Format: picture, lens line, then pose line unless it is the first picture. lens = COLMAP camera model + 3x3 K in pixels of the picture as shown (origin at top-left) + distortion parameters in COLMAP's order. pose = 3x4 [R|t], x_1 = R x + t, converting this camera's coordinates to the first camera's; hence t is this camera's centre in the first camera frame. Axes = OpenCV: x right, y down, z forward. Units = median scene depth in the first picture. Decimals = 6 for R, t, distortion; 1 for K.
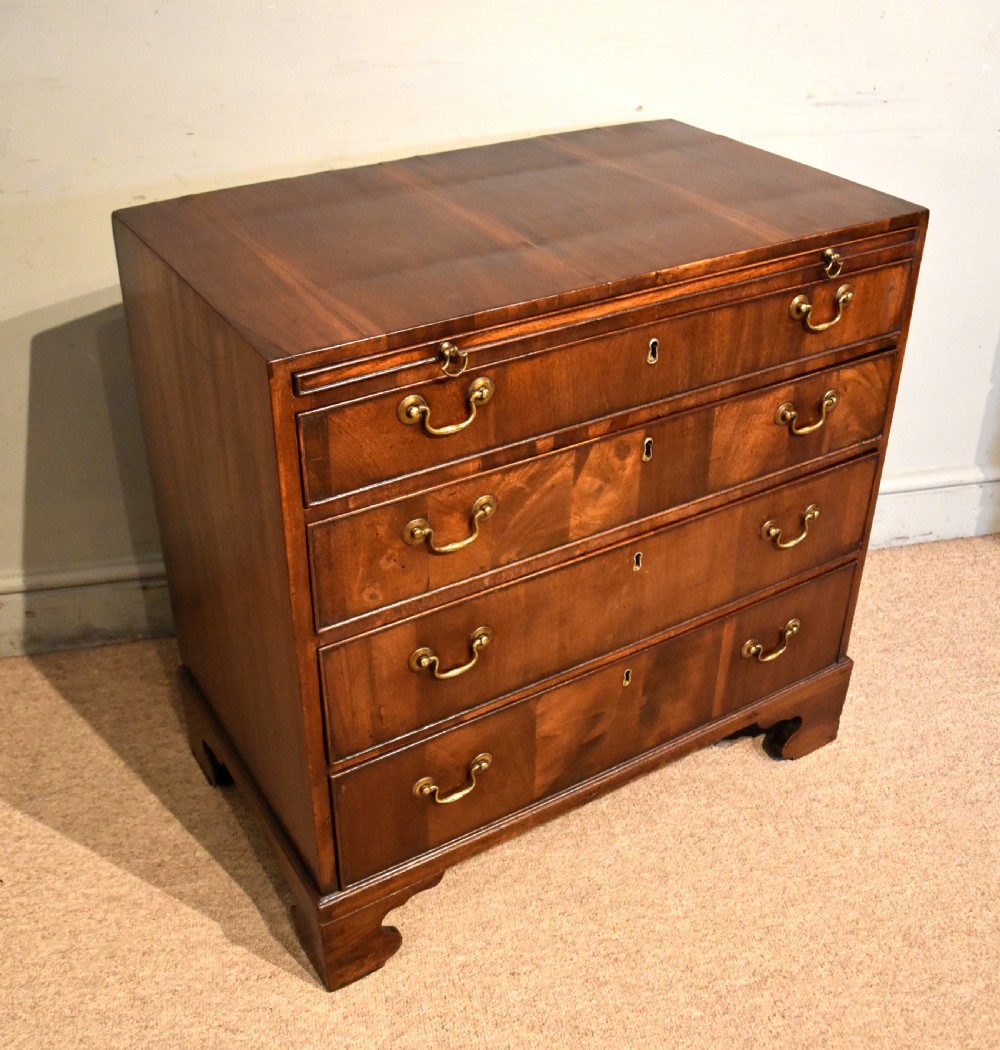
lens RADIAL K [[1190.3, 0, 472.4], [0, 1190.3, 455.8], [0, 0, 1]] dist [-0.146426, -0.022169]
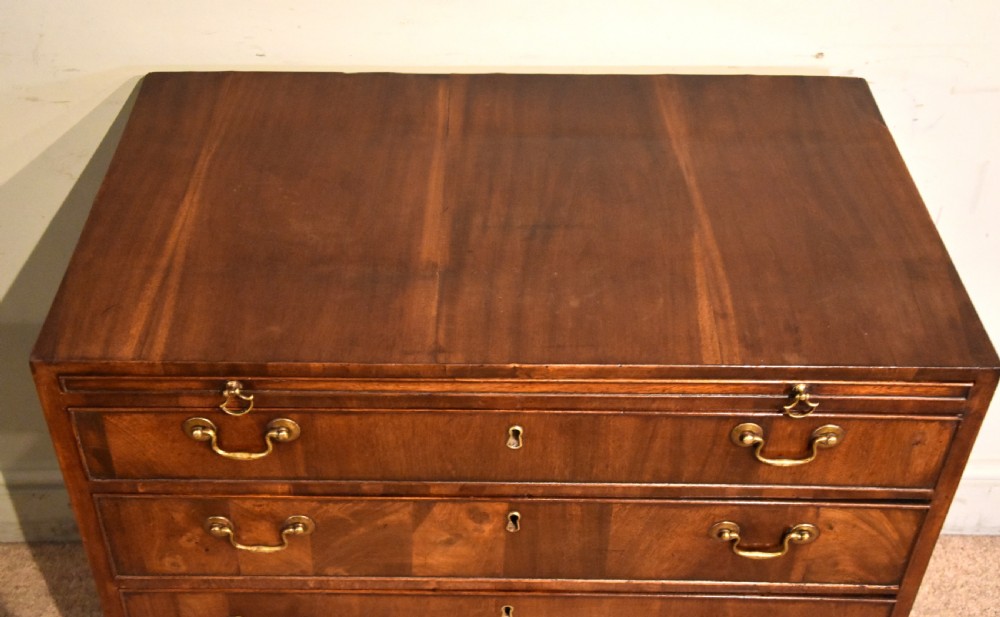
lens RADIAL K [[1246.0, 0, 478.2], [0, 1246.0, 306.2], [0, 0, 1]] dist [0.030515, 0.084739]
pose [[0.859194, 0.342290, -0.380294, 0.443793], [-0.264852, 0.933477, 0.241814, -0.391622], [0.437766, -0.107044, 0.892694, 0.178132]]
